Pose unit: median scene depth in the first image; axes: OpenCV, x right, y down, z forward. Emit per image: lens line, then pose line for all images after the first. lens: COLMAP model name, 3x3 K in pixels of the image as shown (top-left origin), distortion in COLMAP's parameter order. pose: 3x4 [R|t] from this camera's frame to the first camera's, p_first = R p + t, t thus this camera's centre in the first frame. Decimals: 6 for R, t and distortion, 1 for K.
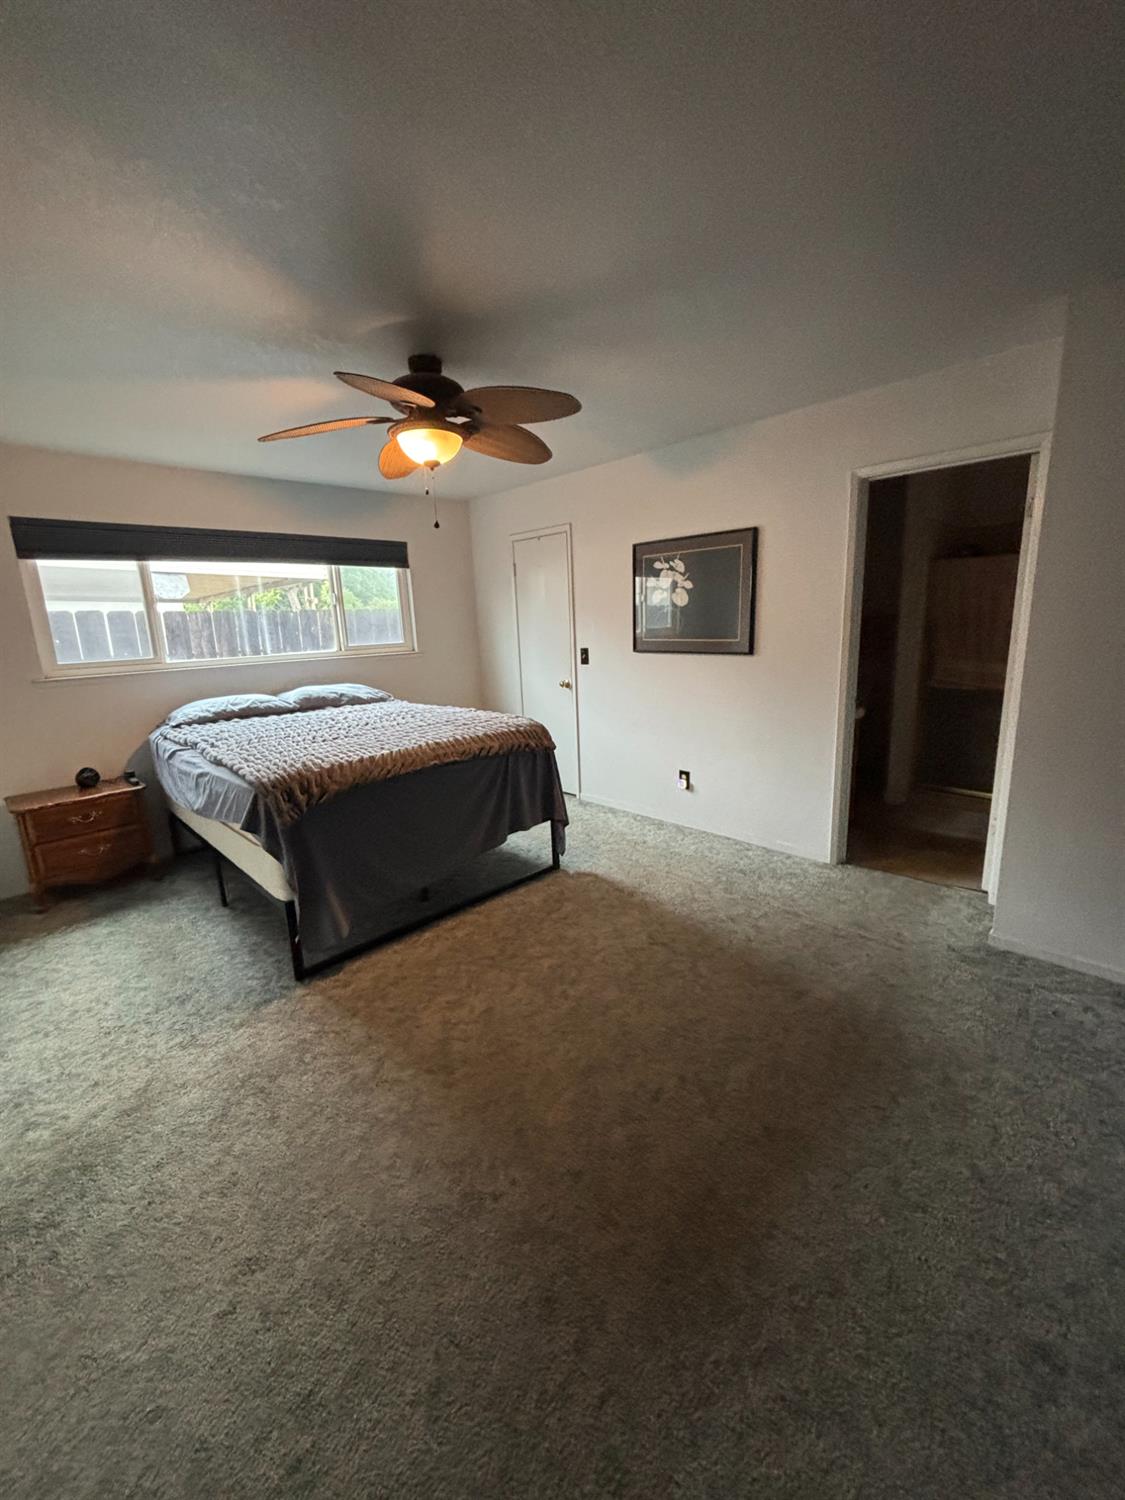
lens RADIAL K [[606.8, 0, 553.0], [0, 606.8, 750.8], [0, 0, 1]] dist [0.000284, 0.000023]
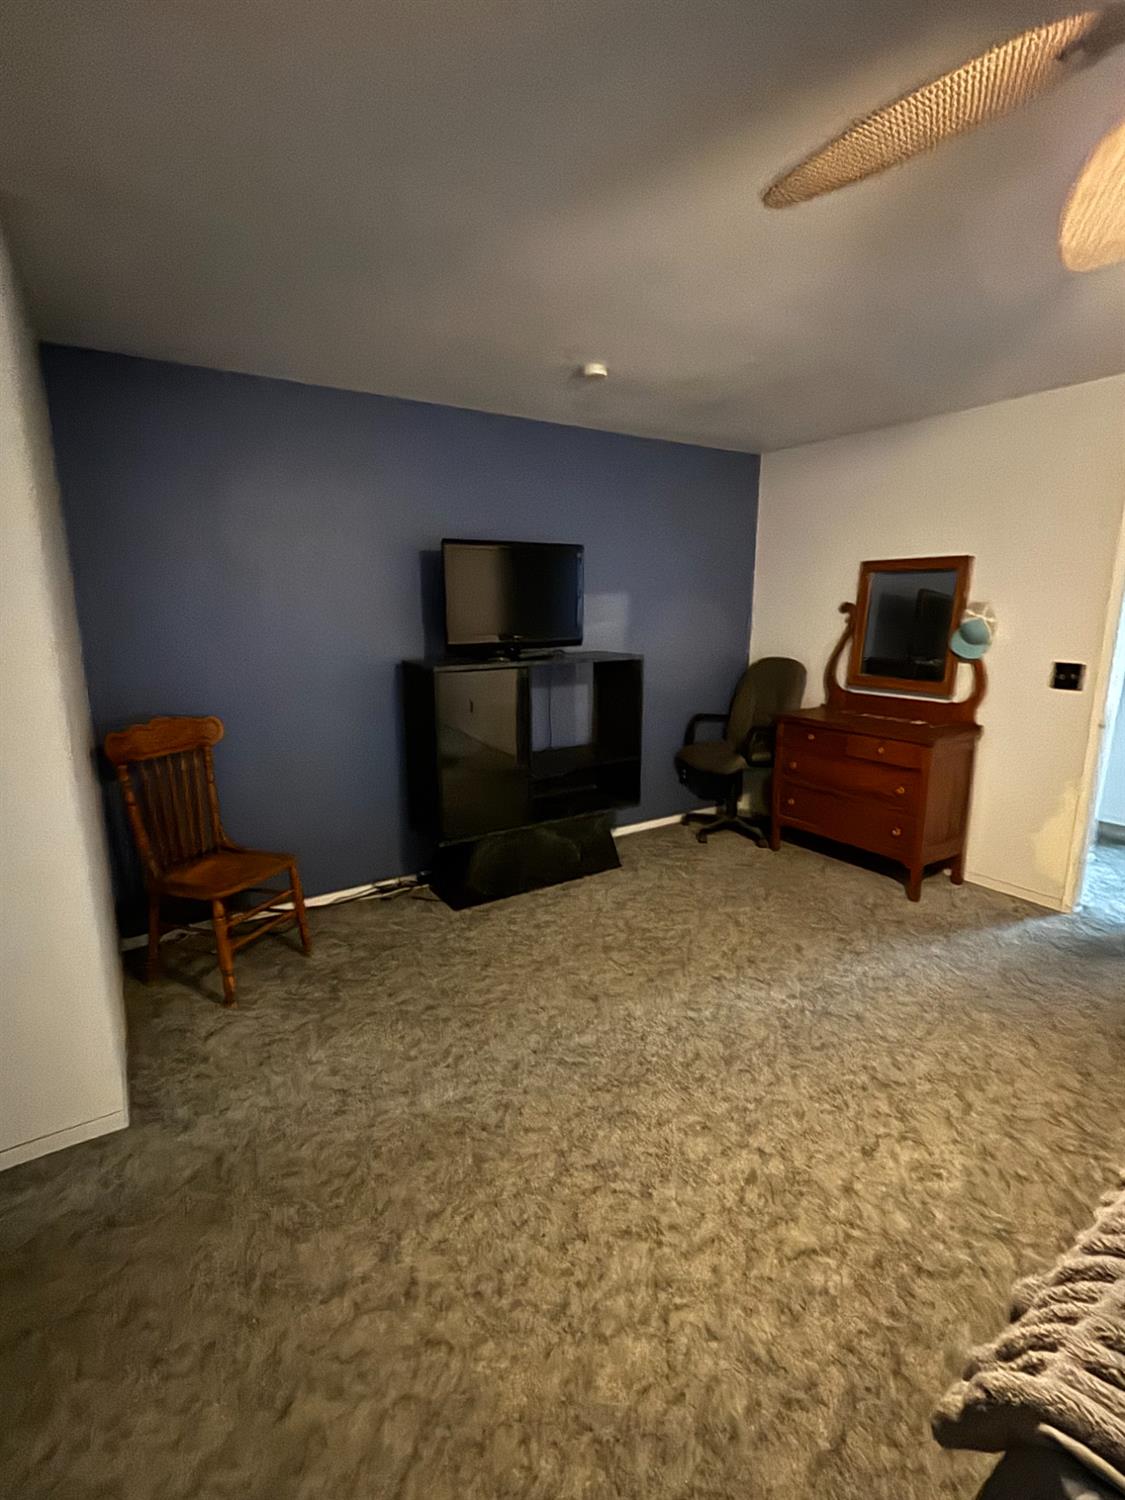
lens RADIAL K [[678.3, 0, 564.7], [0, 678.3, 747.6], [0, 0, 1]] dist [0.022128, -0.008458]
pose [[-0.984492, 0.008422, 0.175227, 0.102659], [0.079795, 0.911036, 0.404532, -0.369872], [-0.156231, 0.412241, -0.897580, 1.562255]]
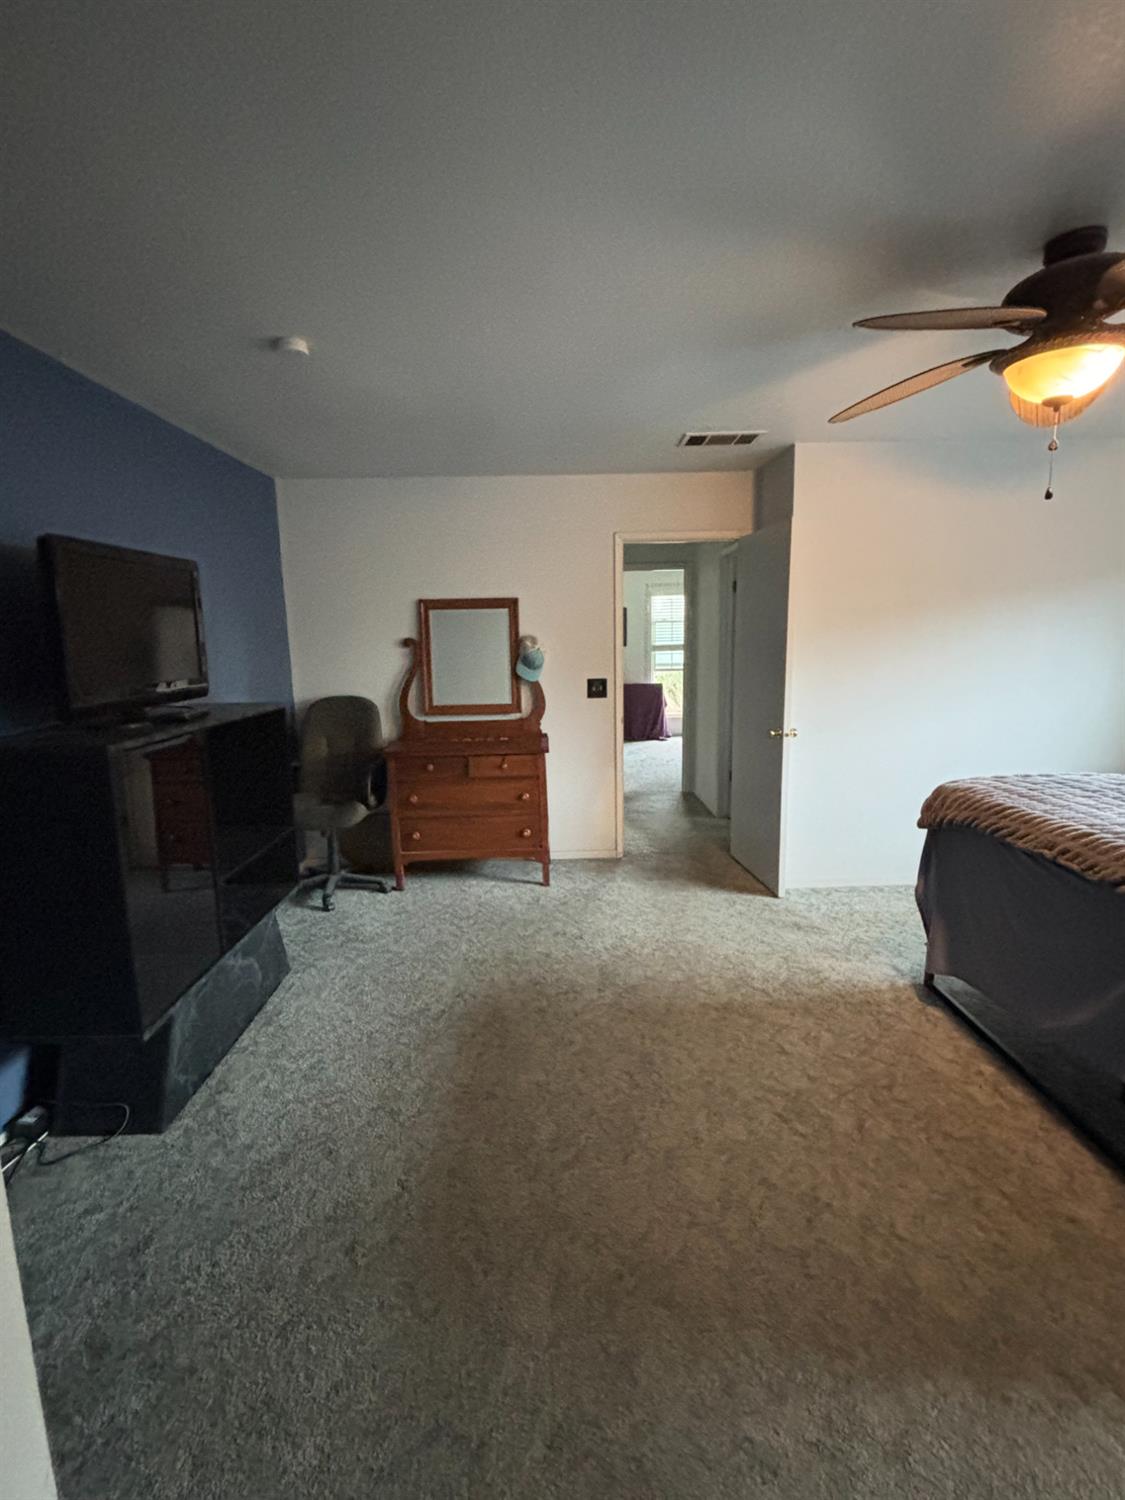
lens RADIAL K [[678.3, 0, 564.7], [0, 678.3, 747.6], [0, 0, 1]] dist [0.022128, -0.008458]
pose [[-0.674186, 0.174211, -0.717721, 0.782307], [-0.112317, 0.936296, 0.332769, -0.320644], [0.729972, 0.304960, -0.611670, 1.230474]]
